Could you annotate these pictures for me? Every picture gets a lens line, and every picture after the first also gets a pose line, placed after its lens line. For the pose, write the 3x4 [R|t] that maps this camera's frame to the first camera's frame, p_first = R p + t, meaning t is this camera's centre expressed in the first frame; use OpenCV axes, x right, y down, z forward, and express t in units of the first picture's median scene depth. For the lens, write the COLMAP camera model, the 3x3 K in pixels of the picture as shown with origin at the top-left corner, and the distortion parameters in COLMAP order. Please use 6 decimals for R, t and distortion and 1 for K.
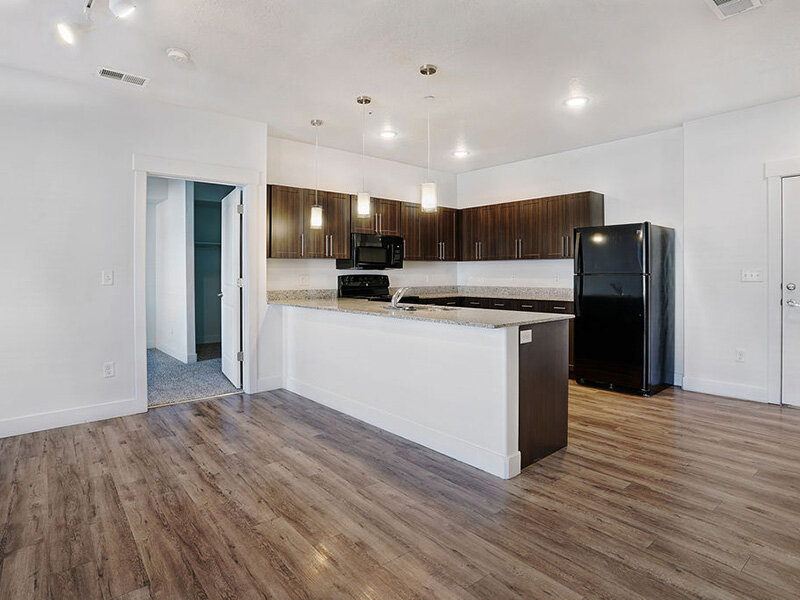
lens RADIAL K [[435.7, 0, 374.6], [0, 435.7, 302.6], [0, 0, 1]] dist [-0.016917, 0.002431]
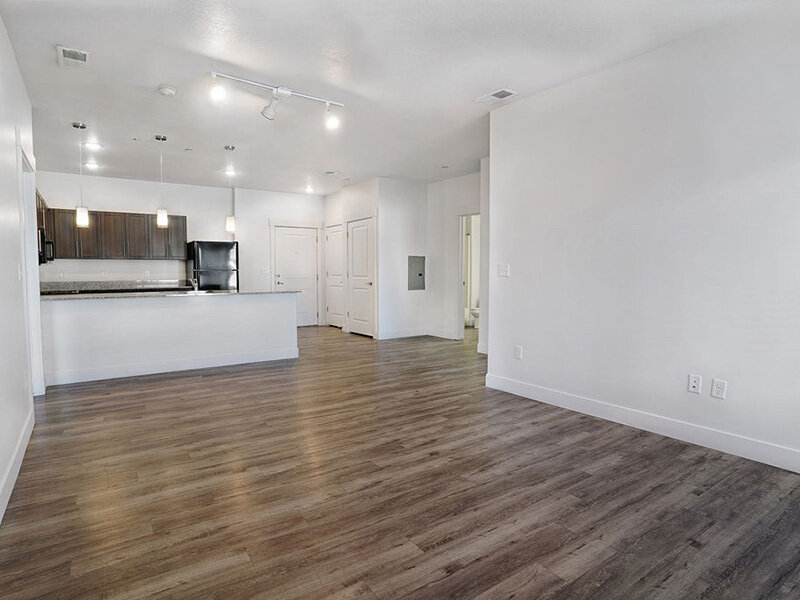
lens RADIAL K [[438.7, 0, 393.4], [0, 438.7, 298.1], [0, 0, 1]] dist [-0.029230, 0.001607]
pose [[0.081792, -0.051643, 0.995311, -1.943133], [0.070969, 0.996423, 0.045869, 0.026131], [-0.994119, 0.066884, 0.085164, 0.307788]]
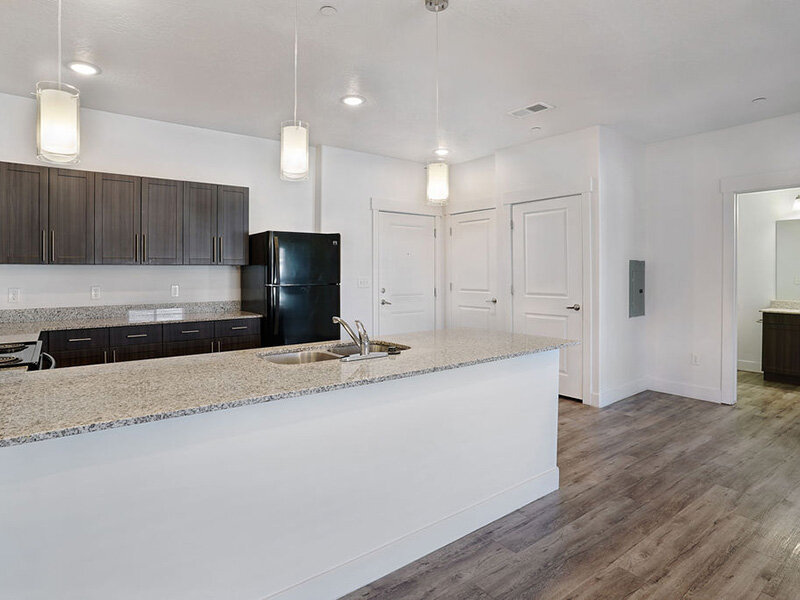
lens RADIAL K [[460.0, 0, 416.7], [0, 460.0, 278.9], [0, 0, 1]] dist [-0.051983, 0.025528]
pose [[0.020157, -0.004951, 0.999785, -0.782346], [0.071310, 0.997448, 0.003502, -0.112167], [-0.997251, 0.071224, 0.020458, 1.299927]]
